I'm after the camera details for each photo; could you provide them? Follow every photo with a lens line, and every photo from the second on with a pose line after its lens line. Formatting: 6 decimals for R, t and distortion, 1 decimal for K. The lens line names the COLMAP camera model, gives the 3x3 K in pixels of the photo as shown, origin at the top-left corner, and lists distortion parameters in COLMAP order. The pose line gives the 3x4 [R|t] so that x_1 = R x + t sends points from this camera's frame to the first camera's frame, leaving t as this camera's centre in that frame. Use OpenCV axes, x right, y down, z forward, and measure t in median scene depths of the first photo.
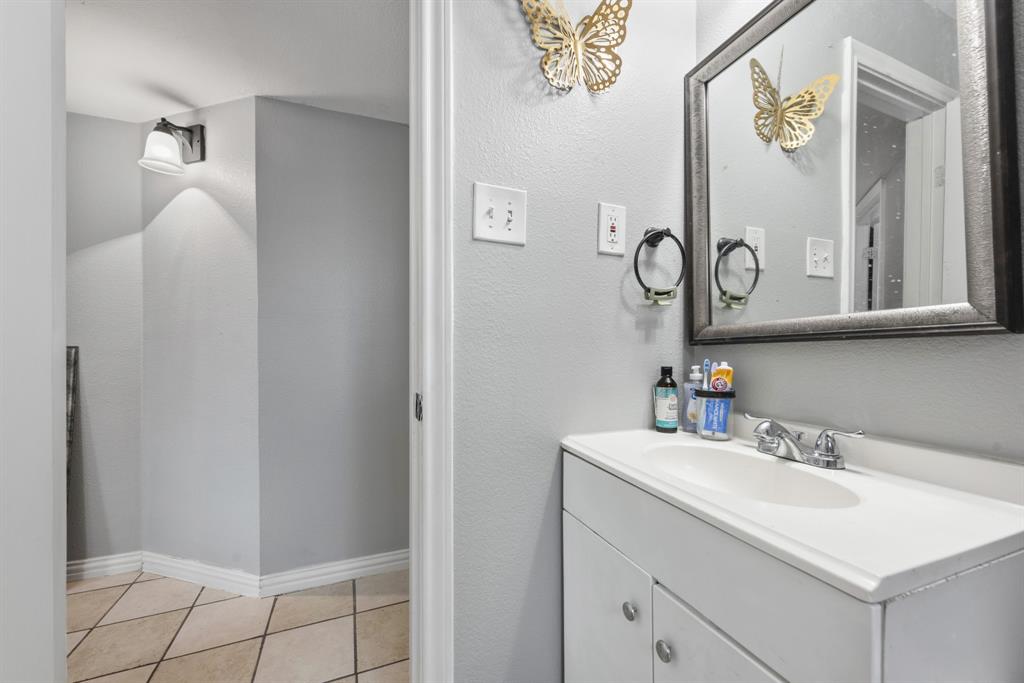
lens RADIAL K [[412.7, 0, 510.0], [0, 412.7, 344.0], [0, 0, 1]] dist [0.001300, -0.000065]
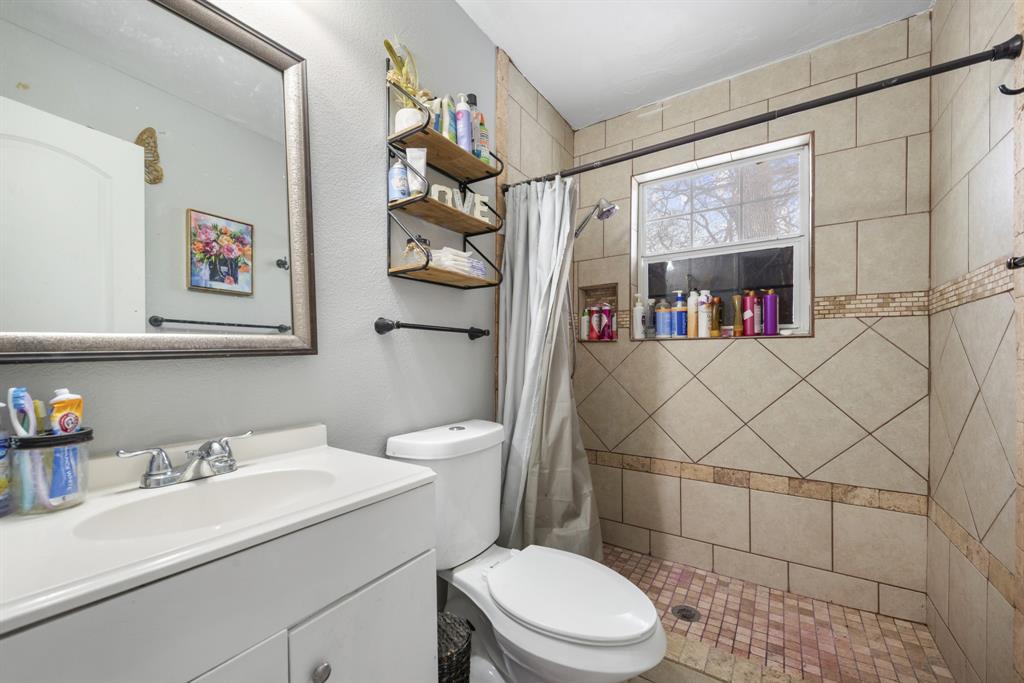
lens RADIAL K [[412.7, 0, 510.0], [0, 412.7, 344.0], [0, 0, 1]] dist [0.001300, -0.000065]
pose [[-0.576043, 0.022445, 0.817112, -0.588019], [-0.003834, 0.999538, -0.030159, -0.015529], [-0.817411, -0.020505, -0.575690, 1.016058]]
